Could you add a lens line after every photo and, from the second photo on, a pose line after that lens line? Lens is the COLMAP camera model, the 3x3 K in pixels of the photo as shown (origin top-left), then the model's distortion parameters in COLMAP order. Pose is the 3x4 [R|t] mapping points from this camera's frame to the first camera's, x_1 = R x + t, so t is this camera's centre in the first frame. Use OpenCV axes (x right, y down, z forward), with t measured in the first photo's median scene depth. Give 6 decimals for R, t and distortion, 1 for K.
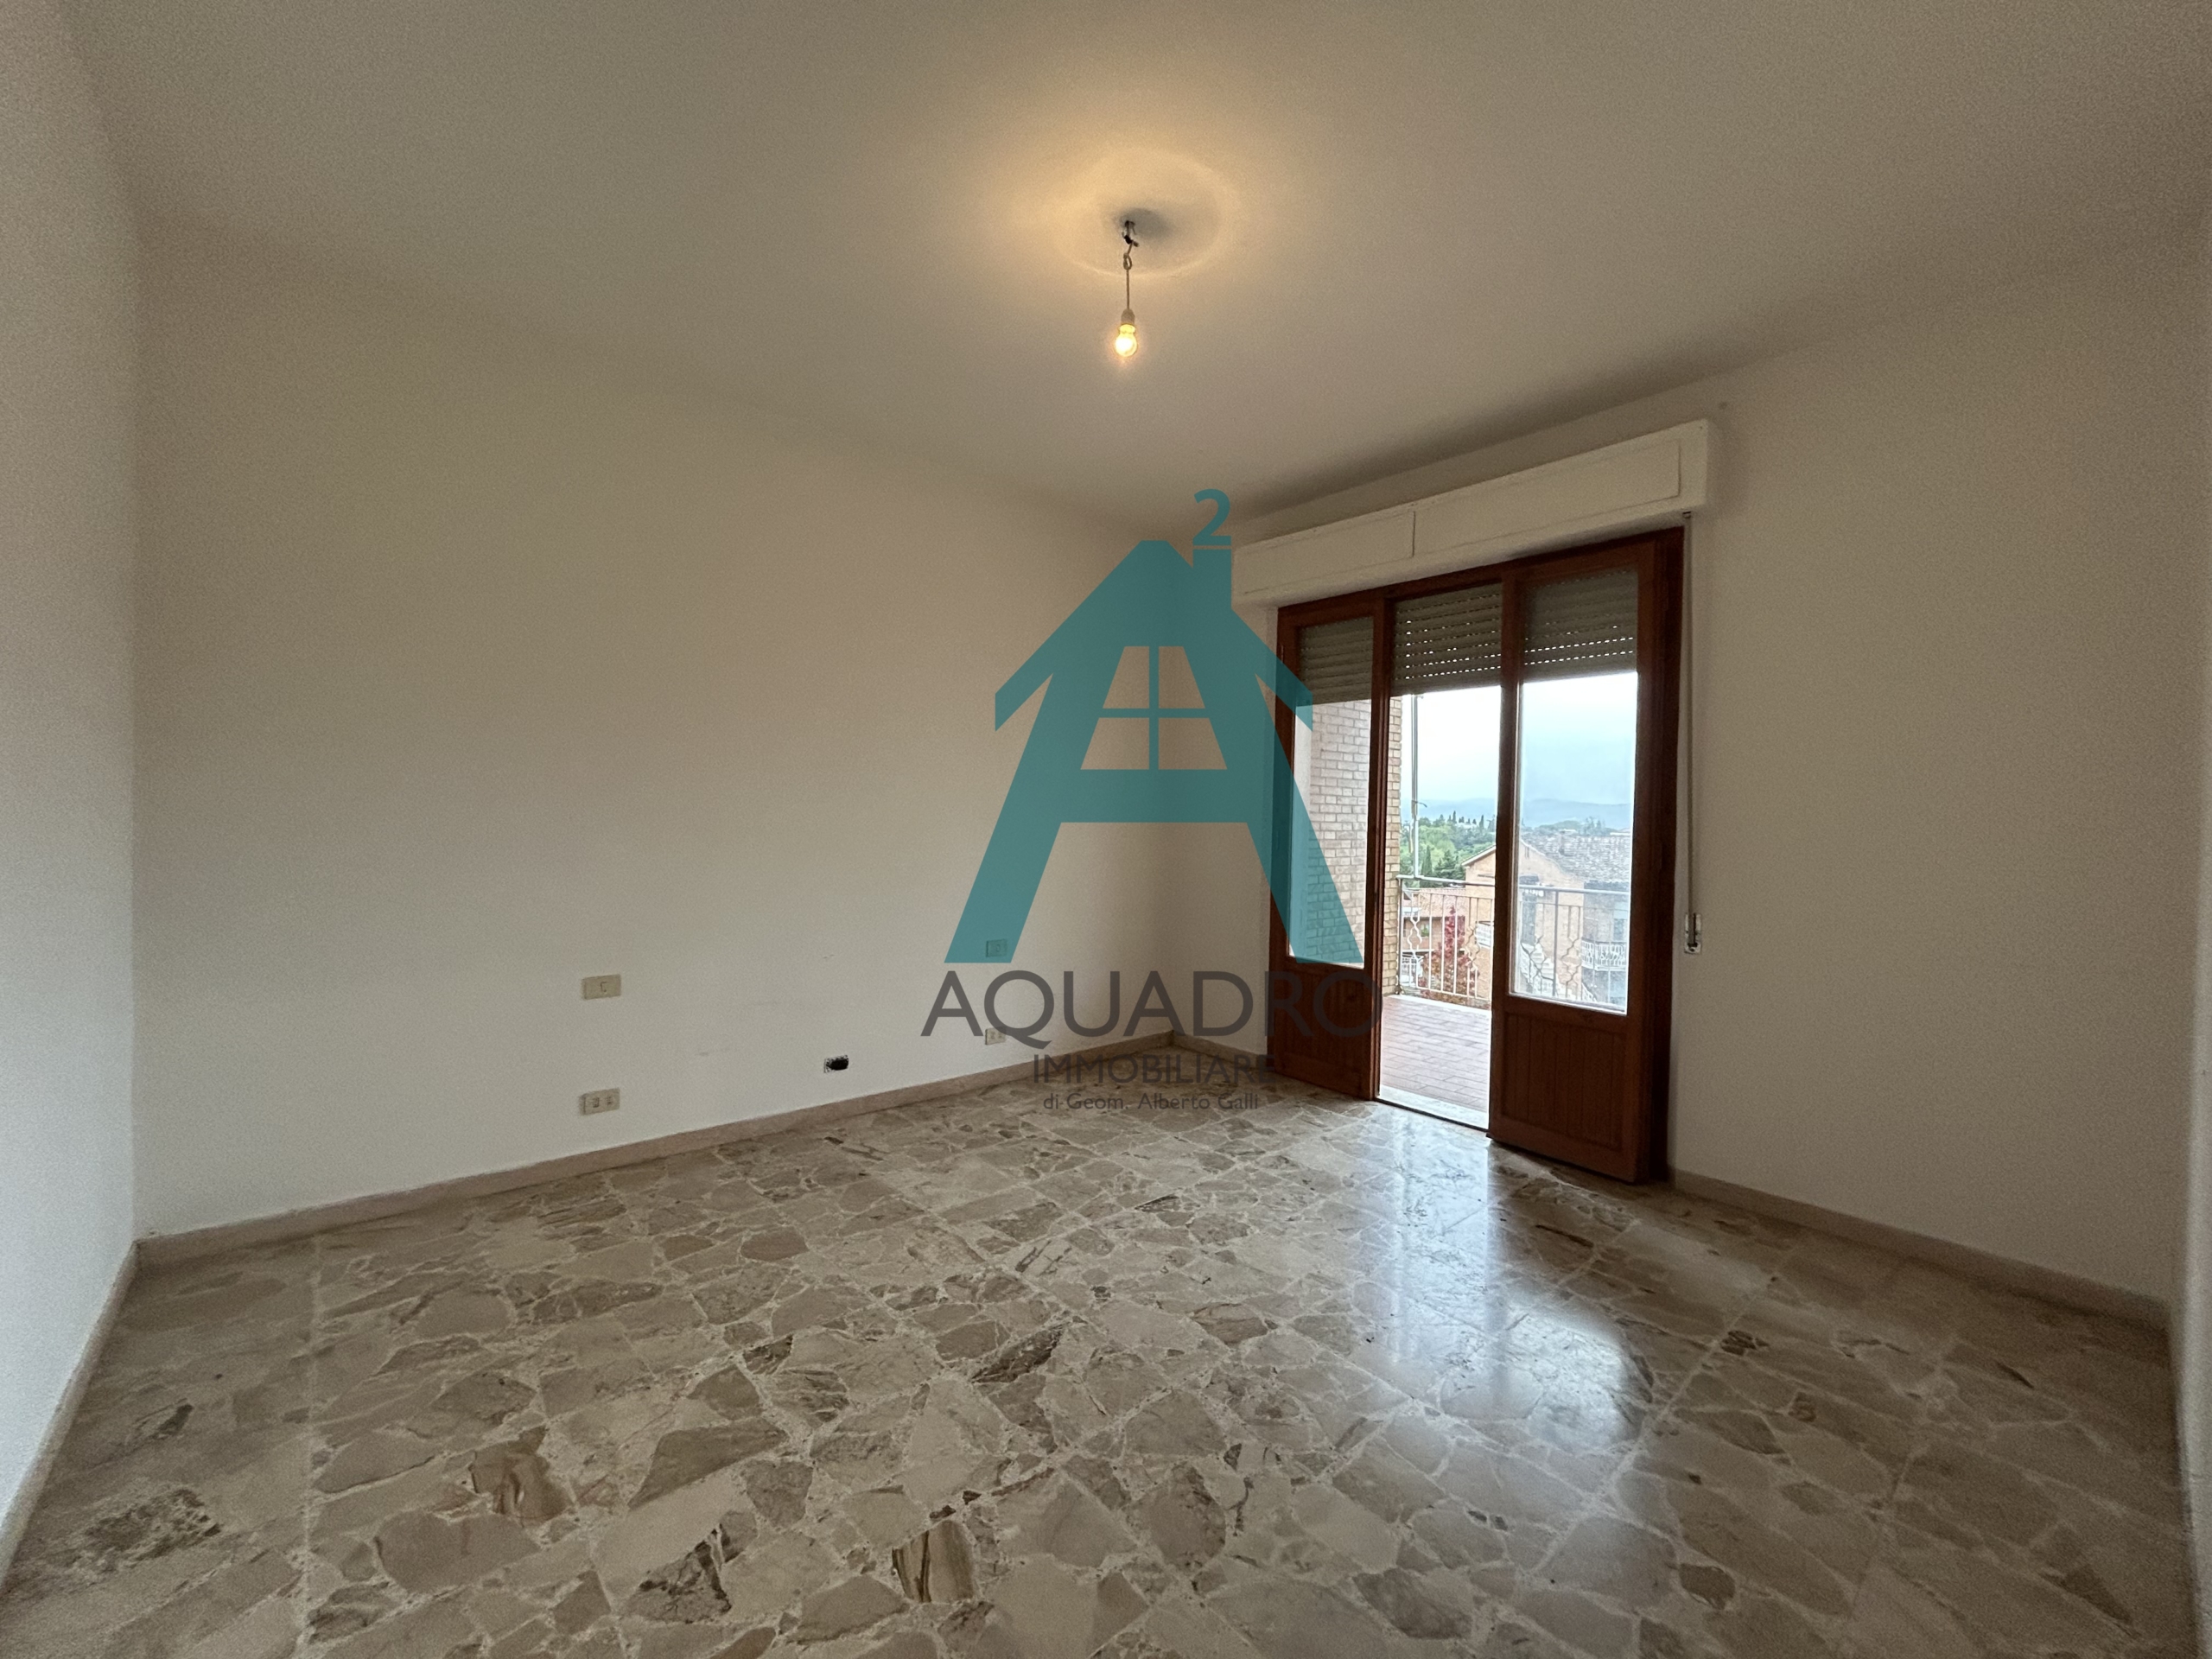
lens RADIAL K [[891.2, 0, 1104.2], [0, 891.2, 828.4], [0, 0, 1]] dist [-0.011312, 0.007591]
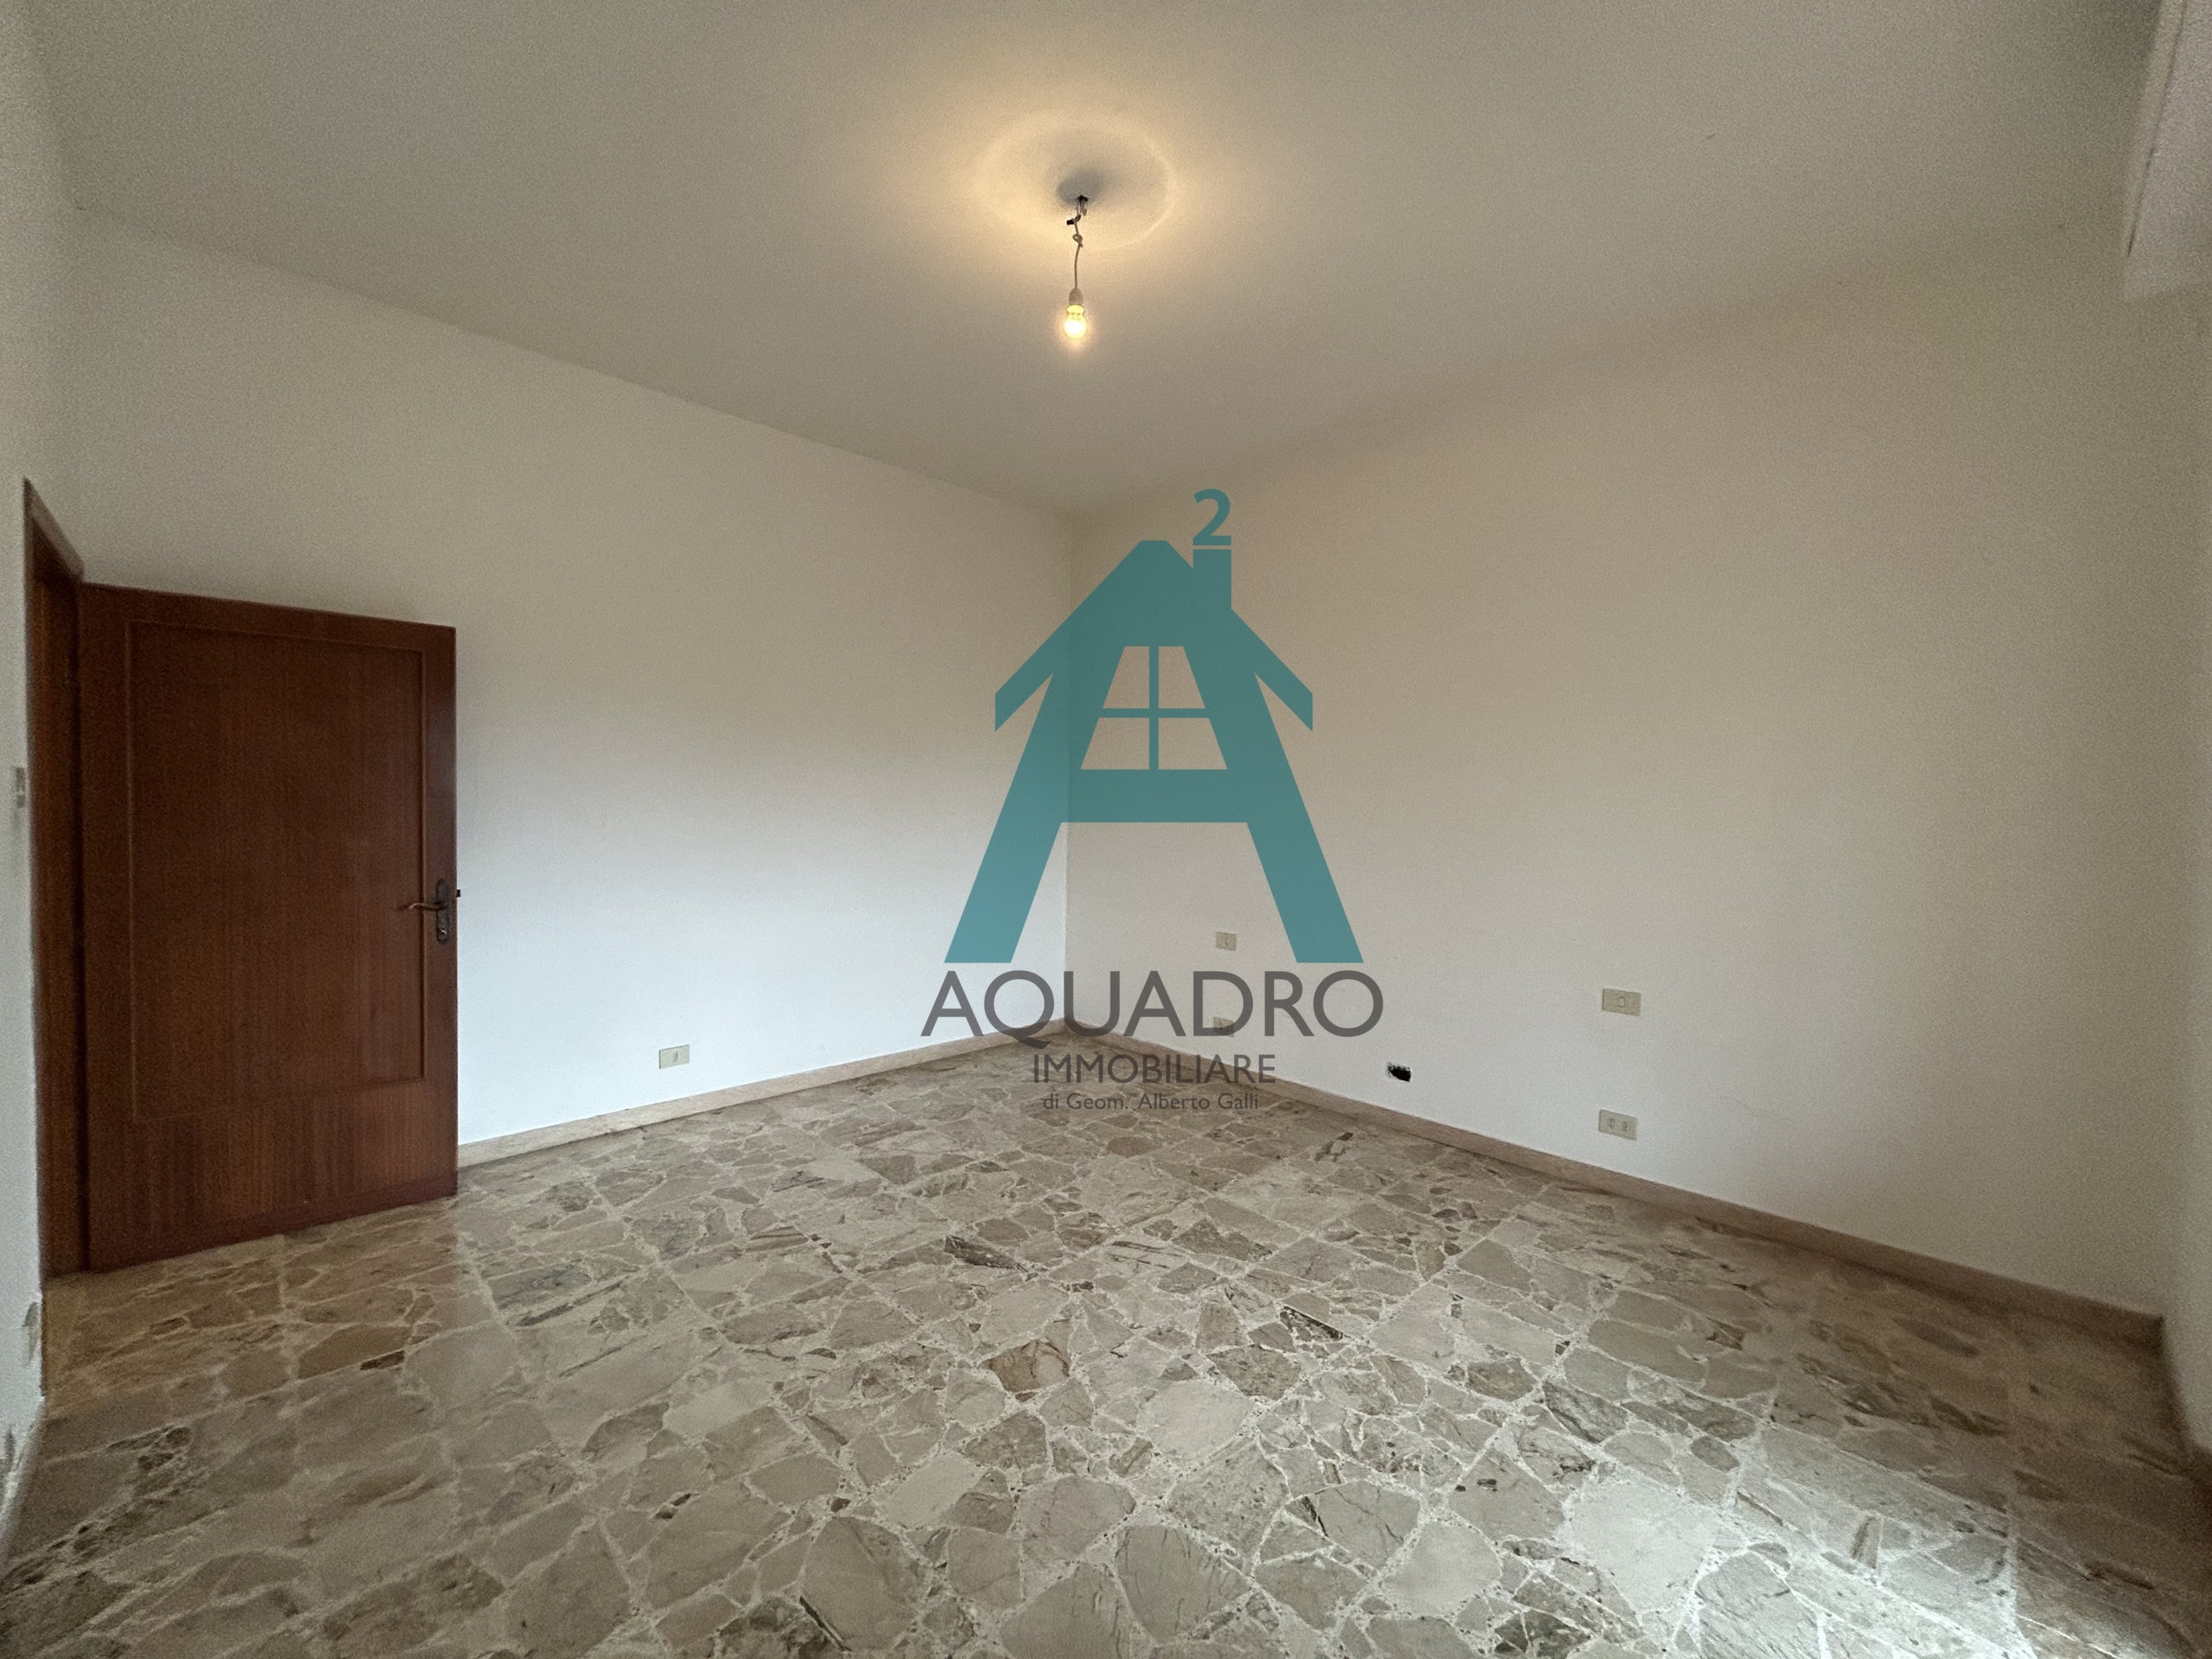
lens RADIAL K [[891.2, 0, 1104.2], [0, 891.2, 828.4], [0, 0, 1]] dist [-0.011312, 0.007591]
pose [[0.064816, 0.013545, -0.997805, 0.910677], [-0.029910, 0.999485, 0.011625, -0.000086], [0.997449, 0.029091, 0.065188, 0.880755]]
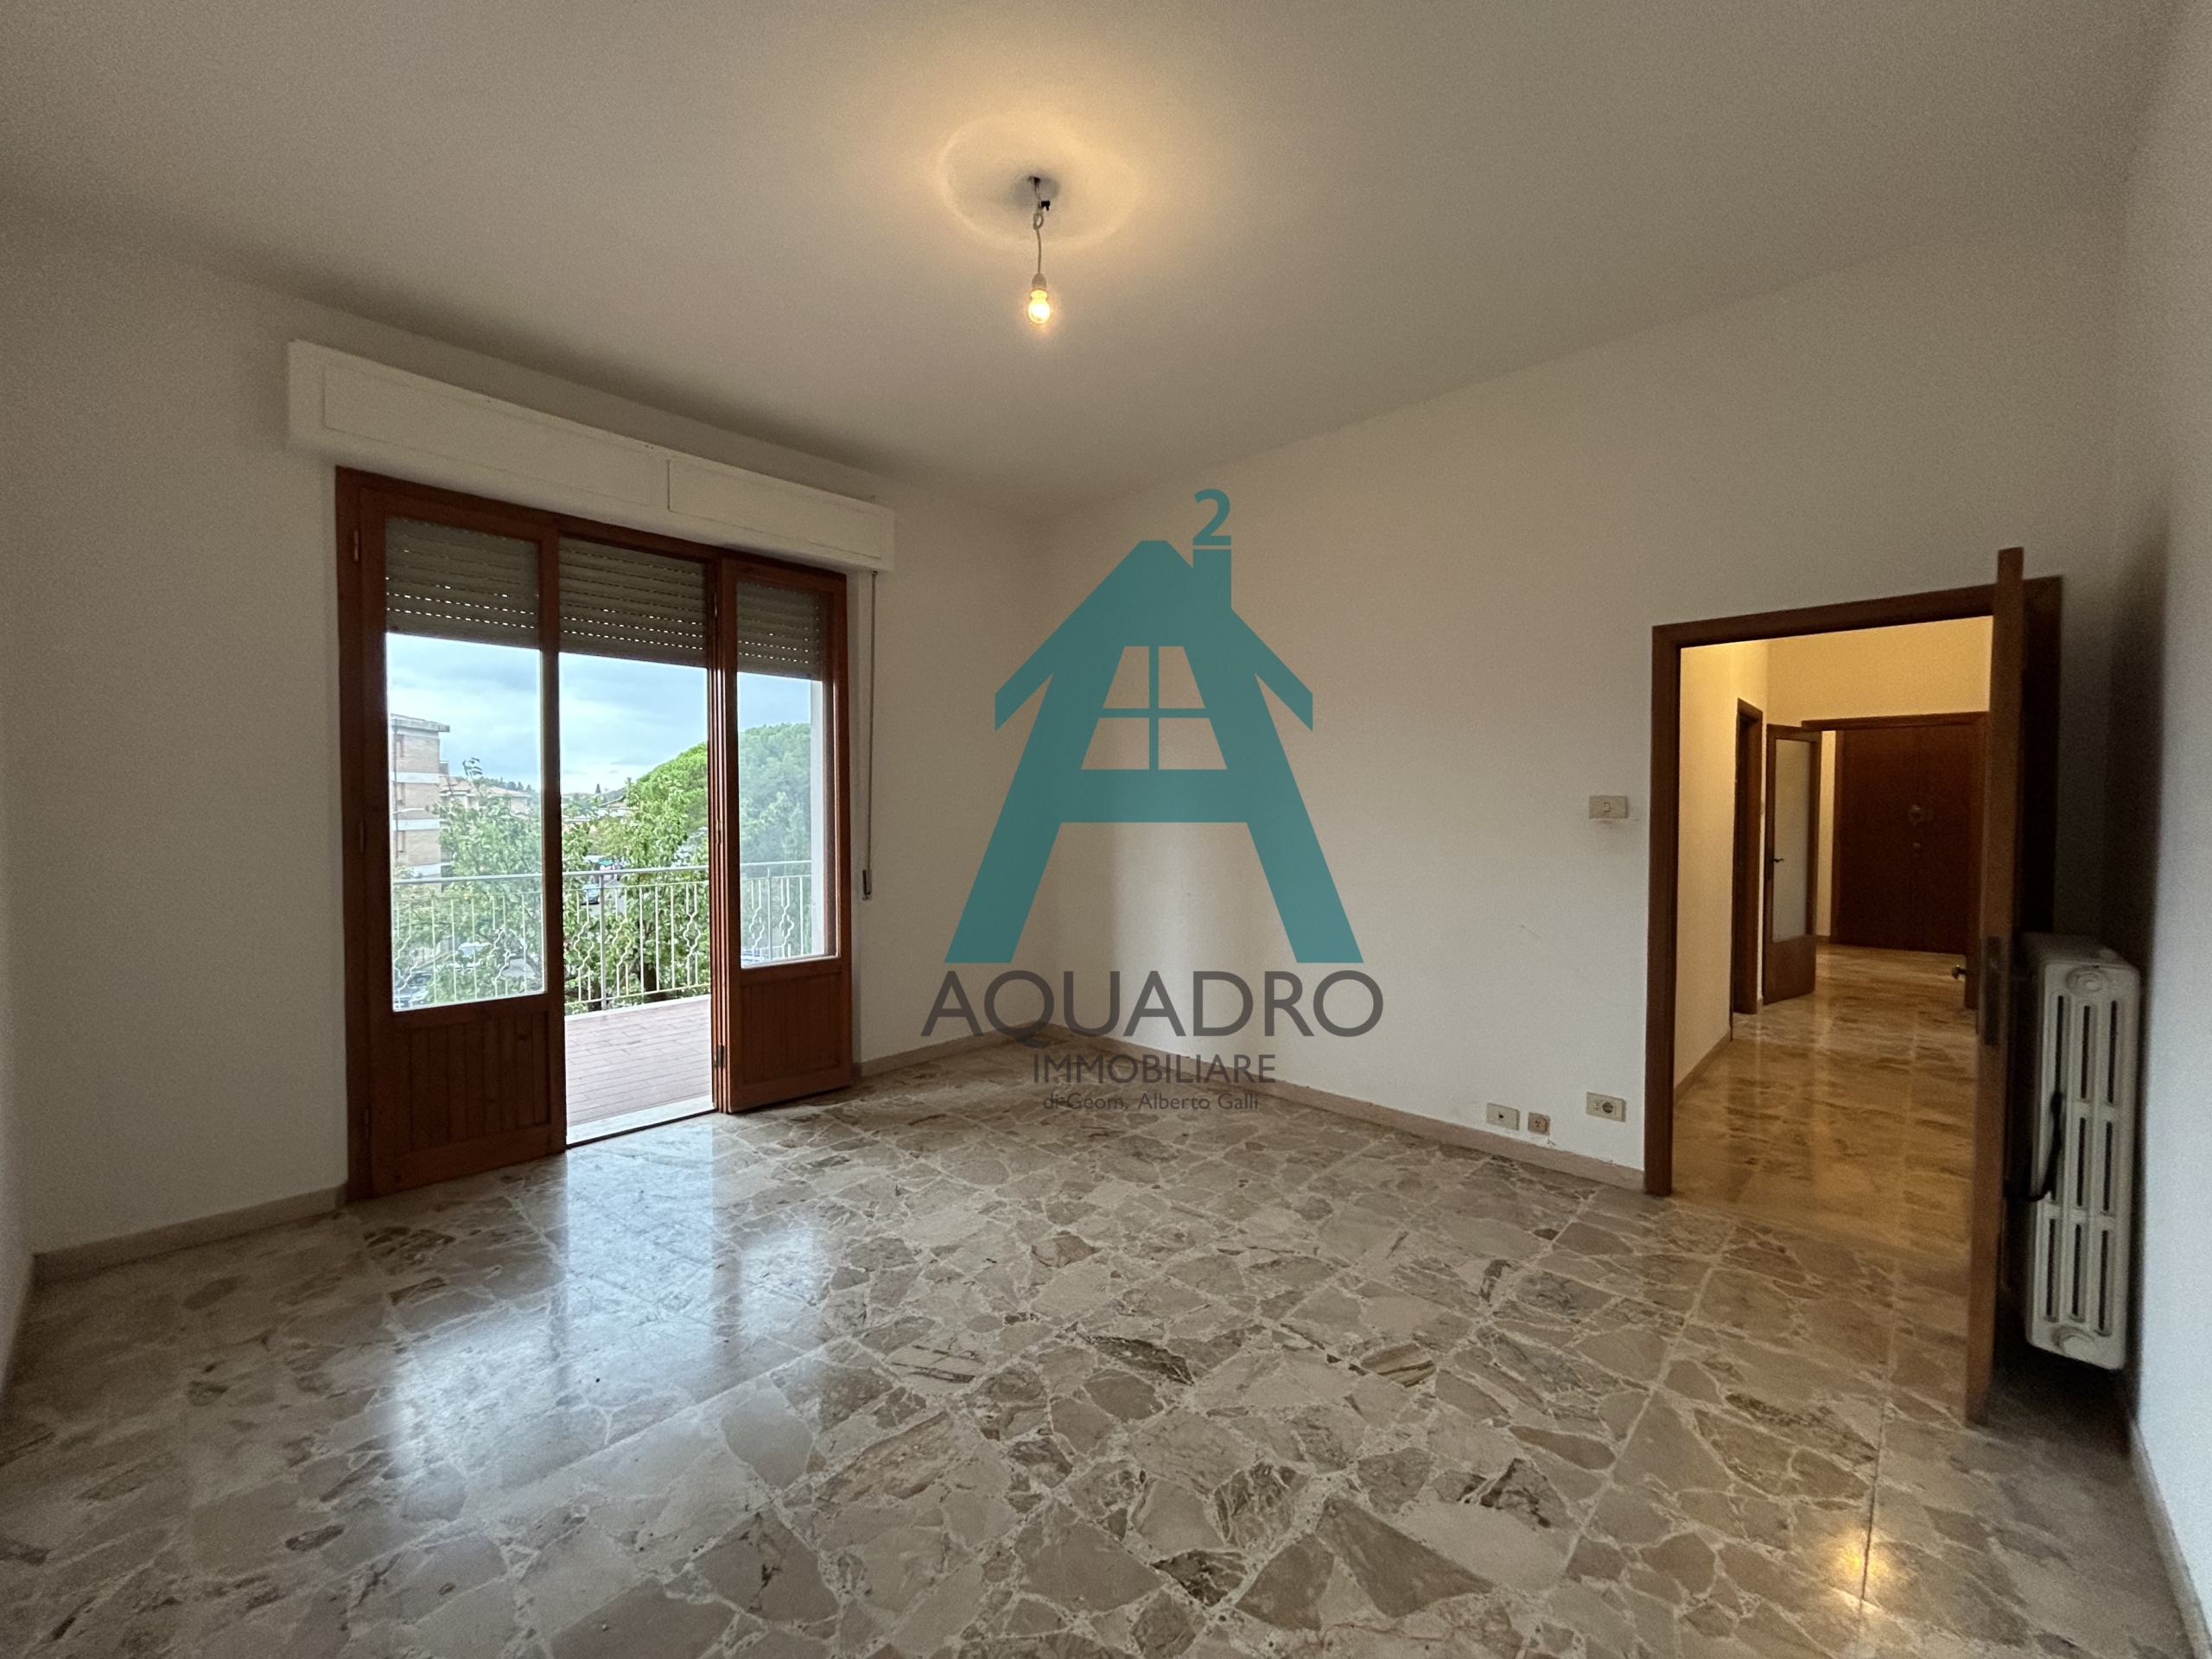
lens RADIAL K [[891.2, 0, 1104.2], [0, 891.2, 828.4], [0, 0, 1]] dist [-0.011312, 0.007591]
pose [[-0.102451, -0.044951, 0.993722, -0.853948], [0.010832, 0.998869, 0.046301, -0.031494], [-0.994679, 0.015508, -0.101848, 0.928057]]
